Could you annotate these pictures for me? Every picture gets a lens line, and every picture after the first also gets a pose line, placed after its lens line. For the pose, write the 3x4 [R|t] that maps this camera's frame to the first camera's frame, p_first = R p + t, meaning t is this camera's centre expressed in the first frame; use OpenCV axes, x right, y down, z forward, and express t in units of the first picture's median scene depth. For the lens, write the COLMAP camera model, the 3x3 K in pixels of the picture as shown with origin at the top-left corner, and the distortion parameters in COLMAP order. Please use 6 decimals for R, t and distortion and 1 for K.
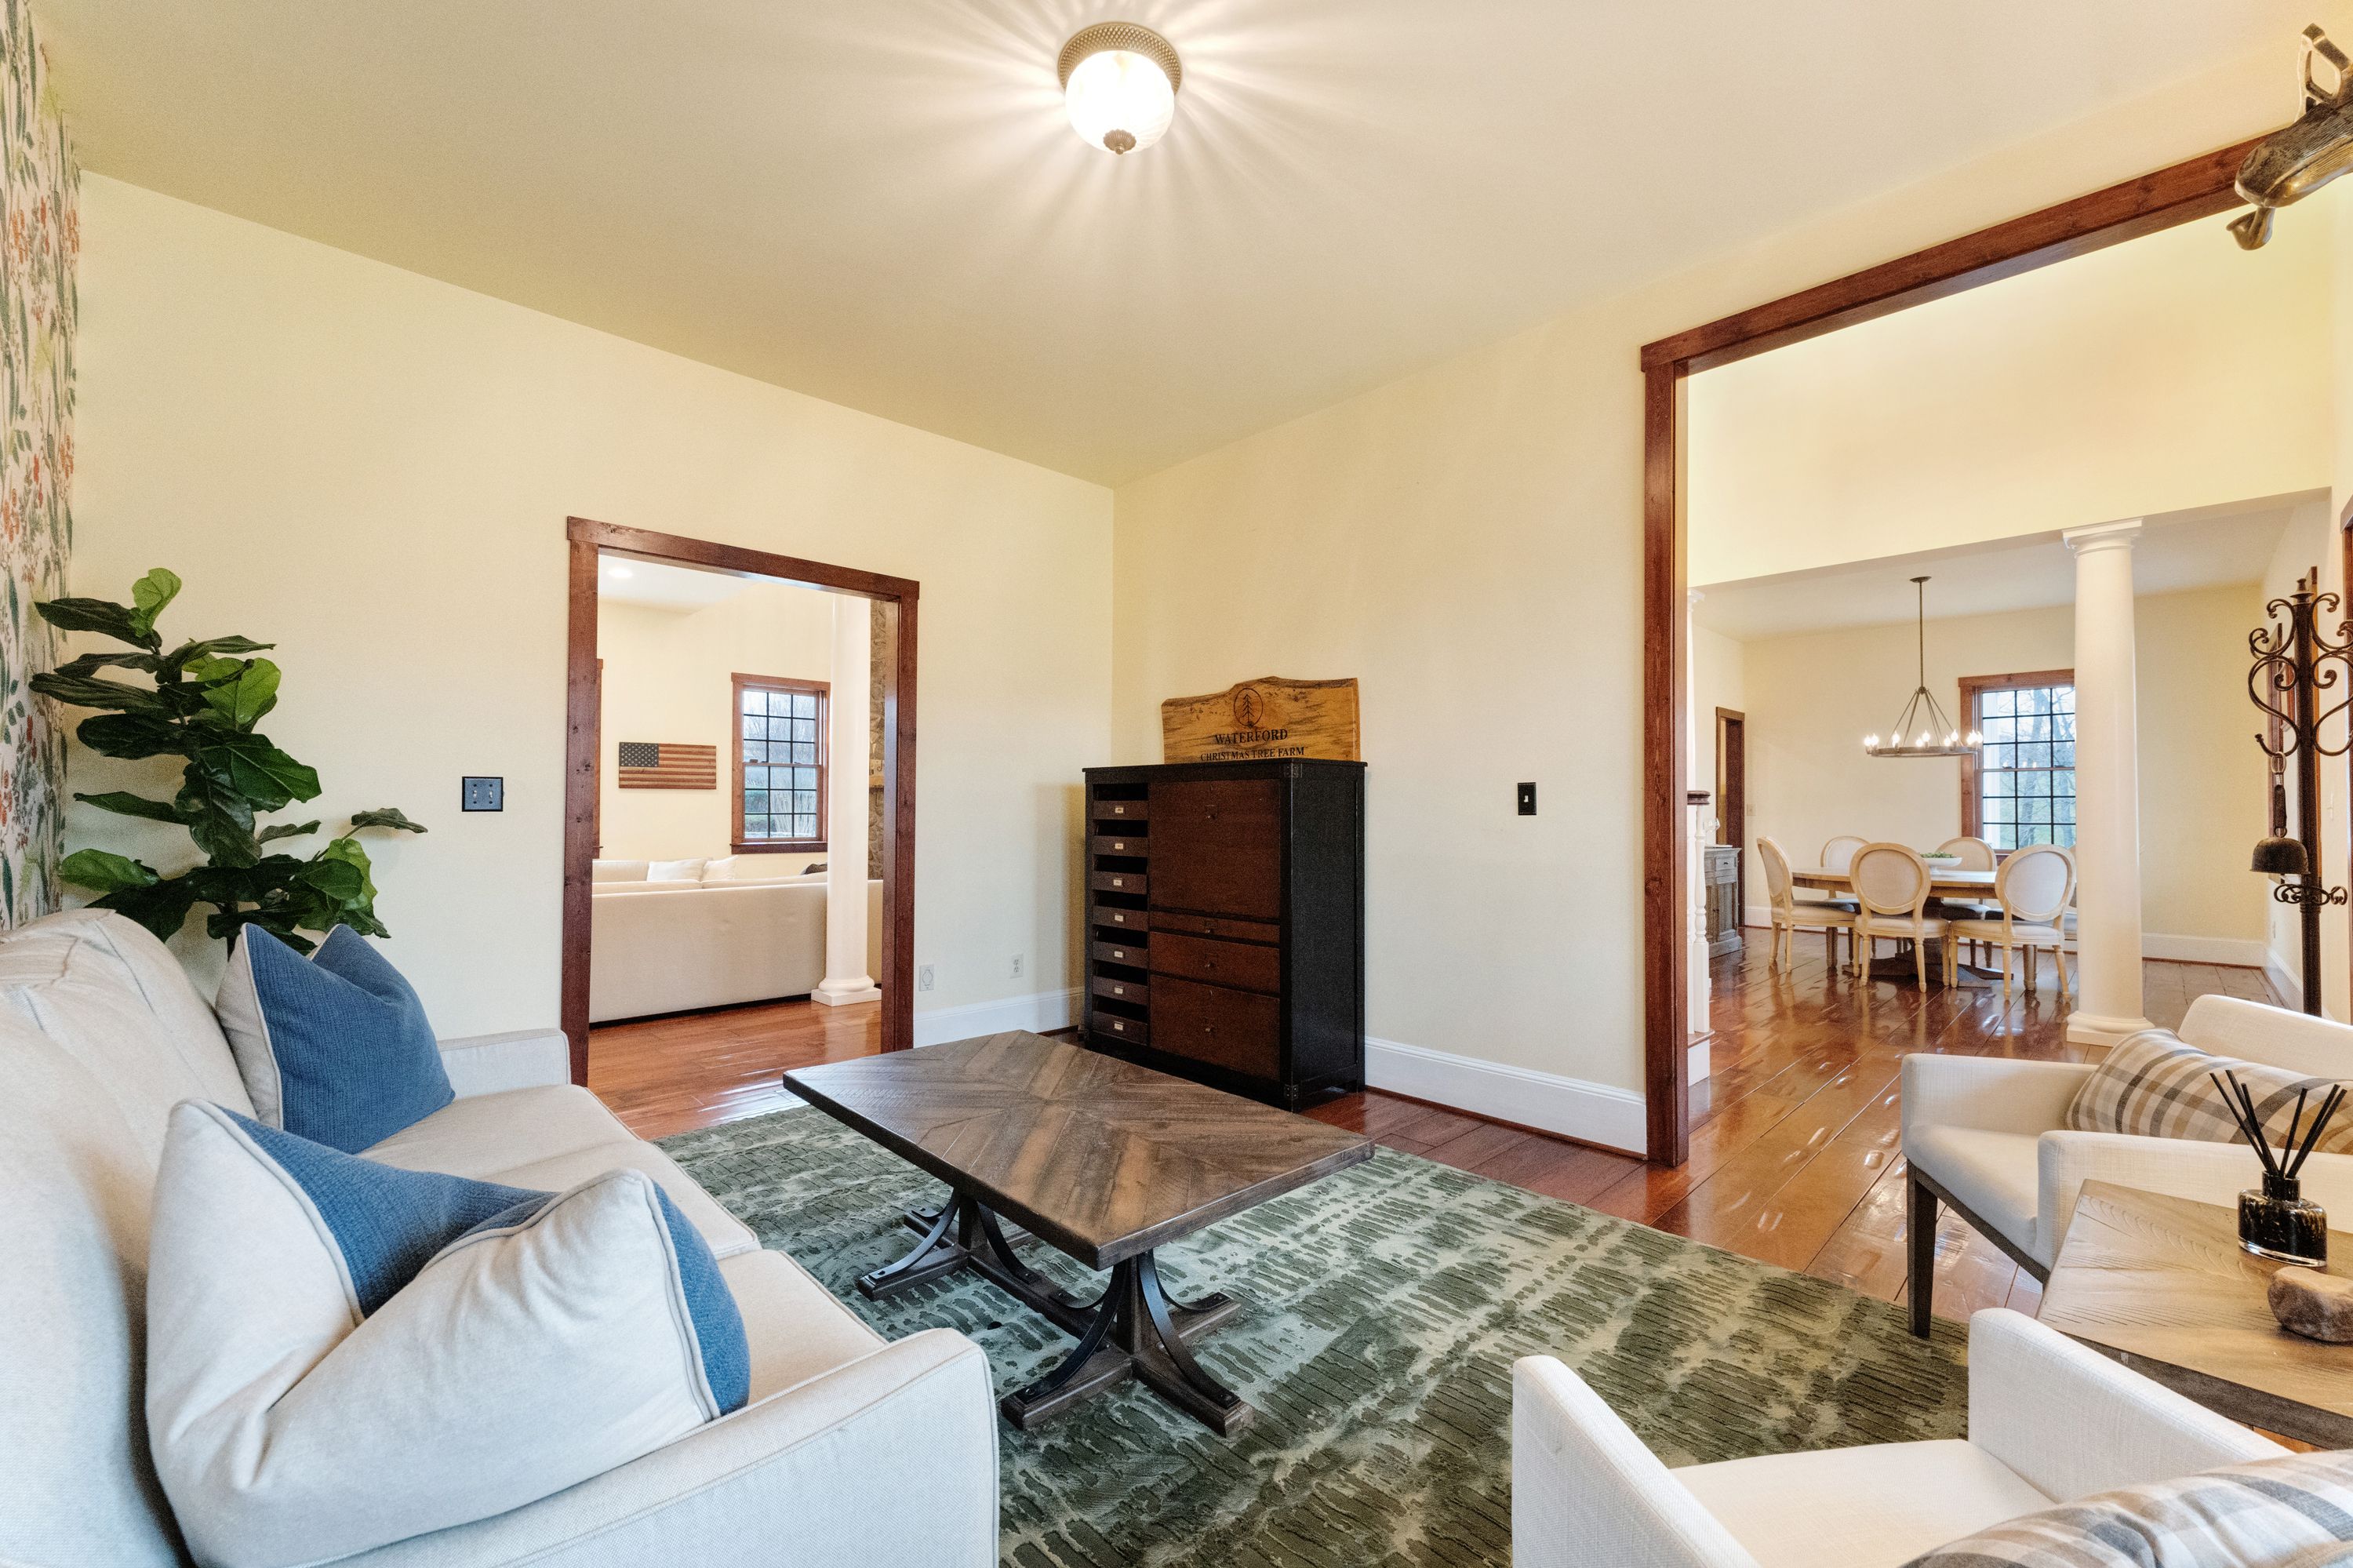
lens RADIAL K [[986.9, 0, 1176.9], [0, 986.9, 748.2], [0, 0, 1]] dist [-0.001326, -0.000386]
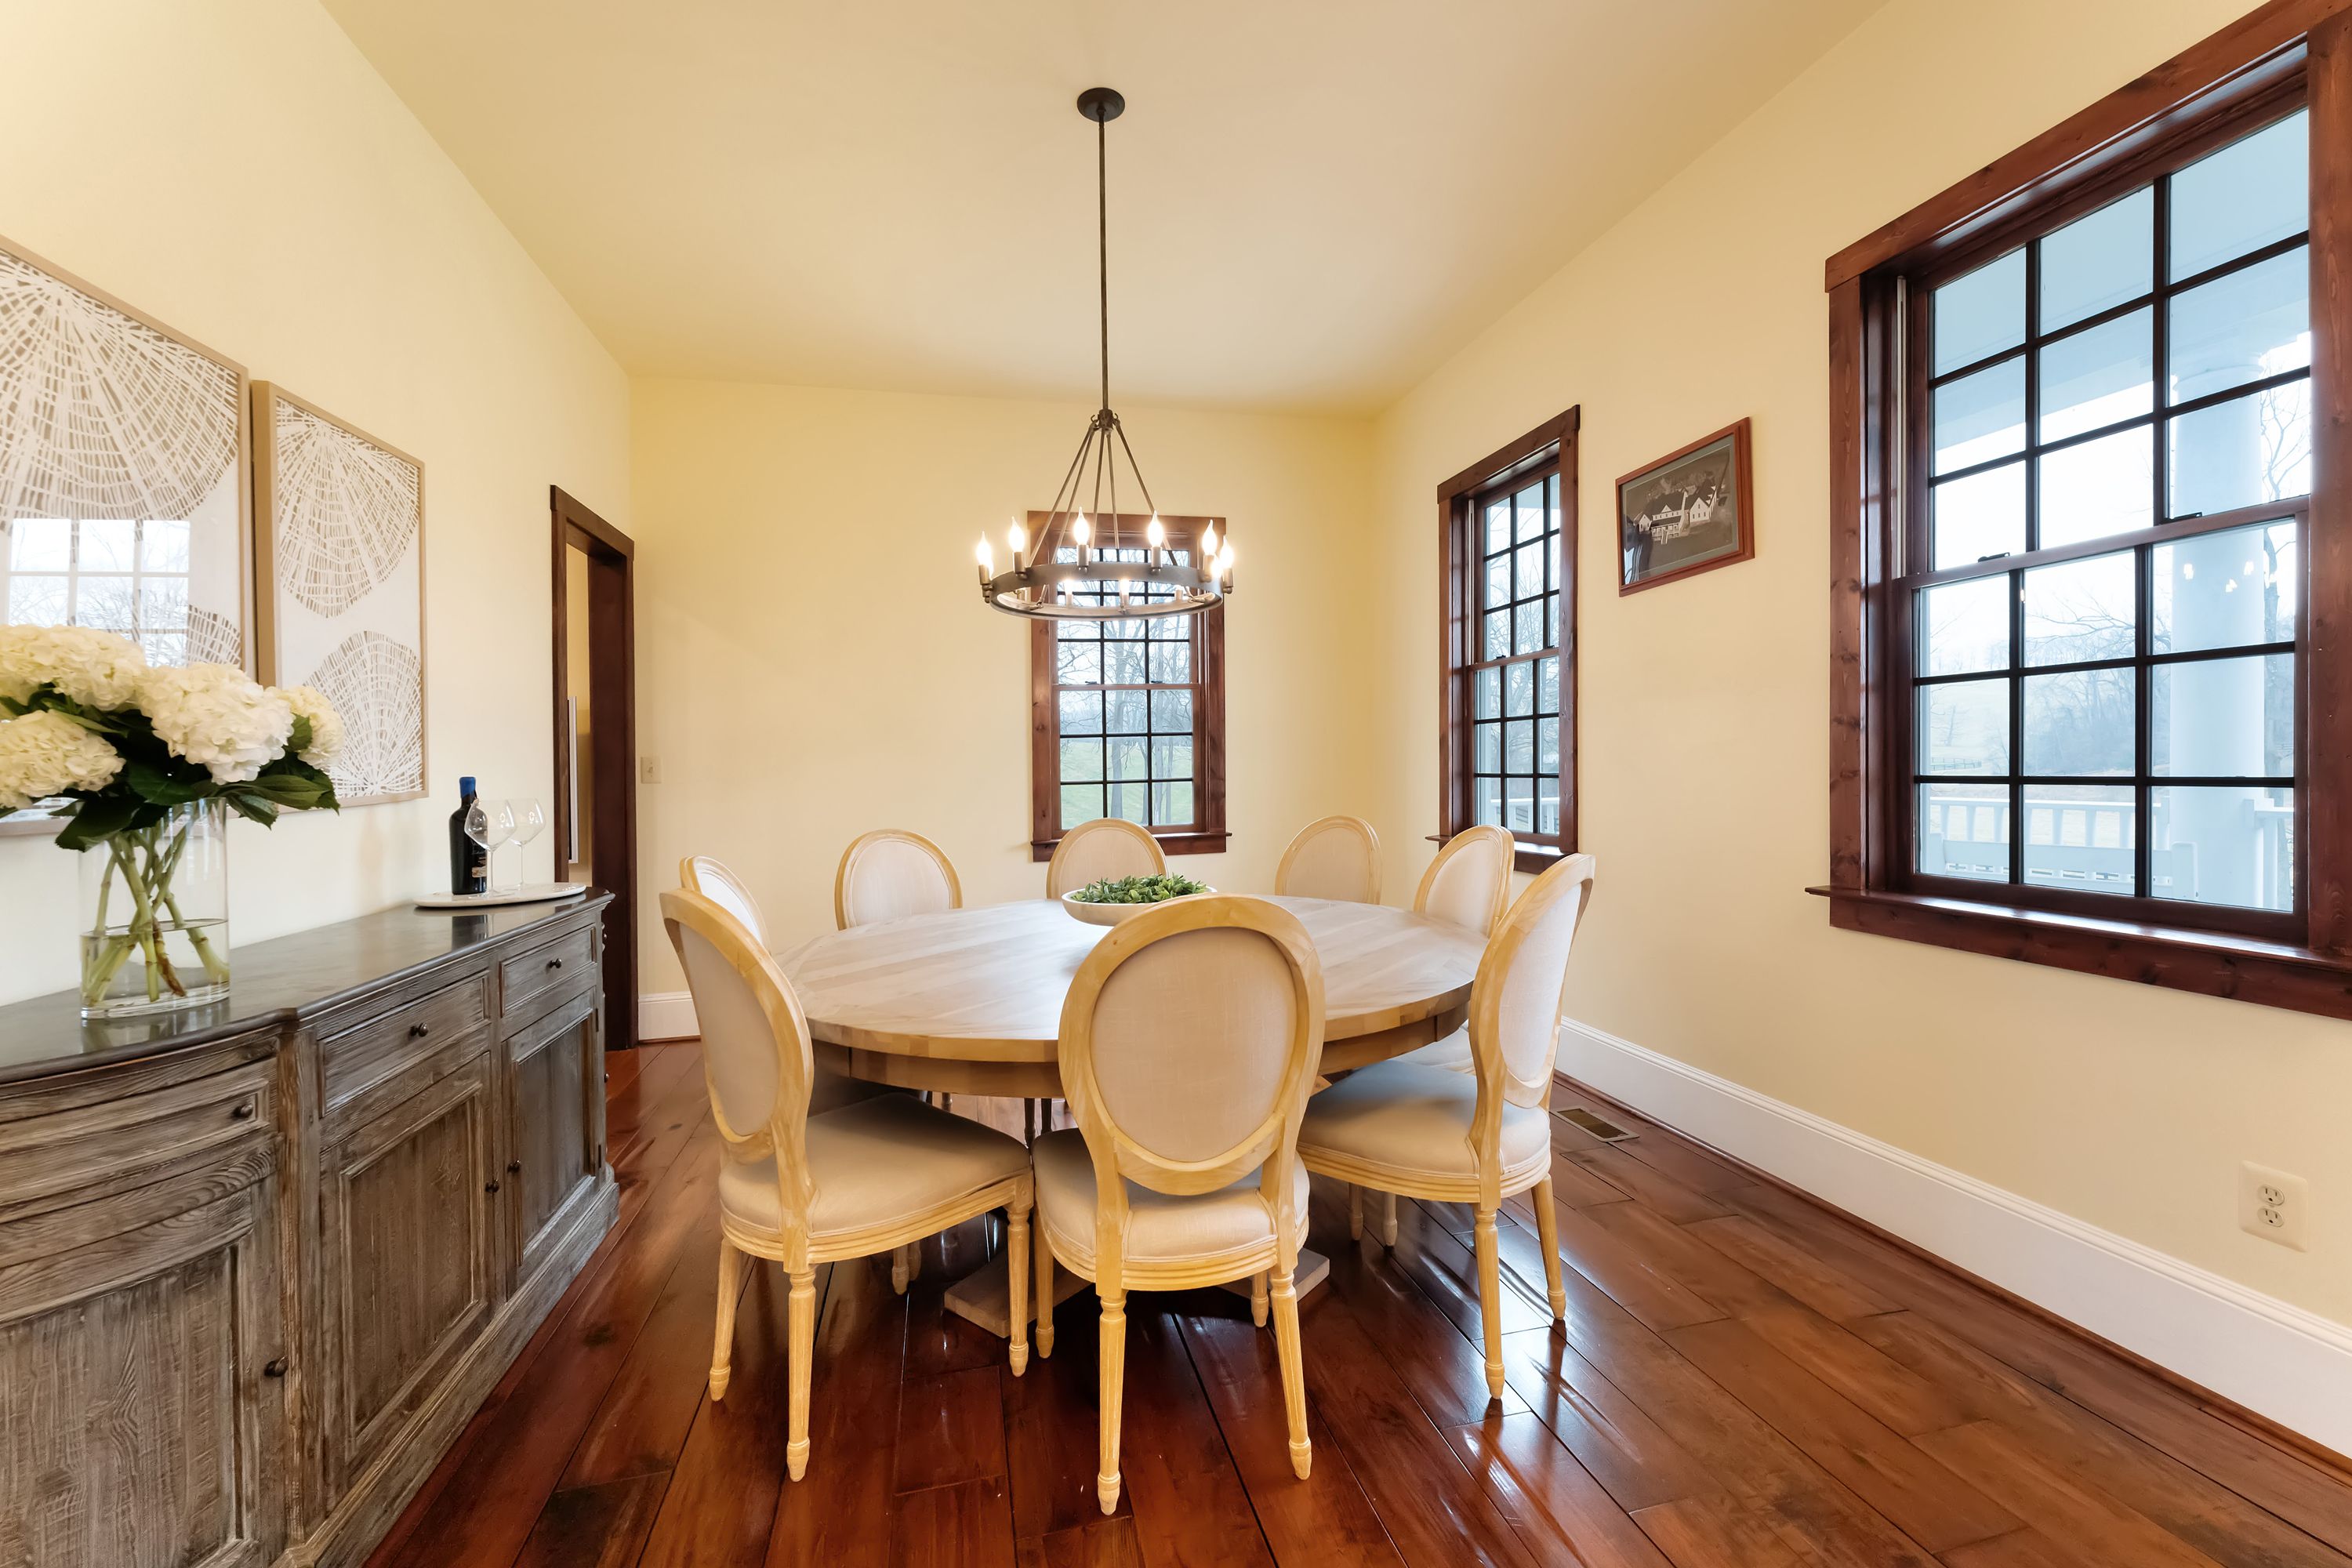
lens RADIAL K [[965.9, 0, 1170.5], [0, 965.9, 757.0], [0, 0, 1]] dist [-0.000966, -0.000425]
pose [[0.525827, -0.015533, 0.850450, 0.464604], [-0.026365, 0.999055, 0.034549, 0.049682], [-0.850183, -0.040589, 0.524921, 0.791594]]
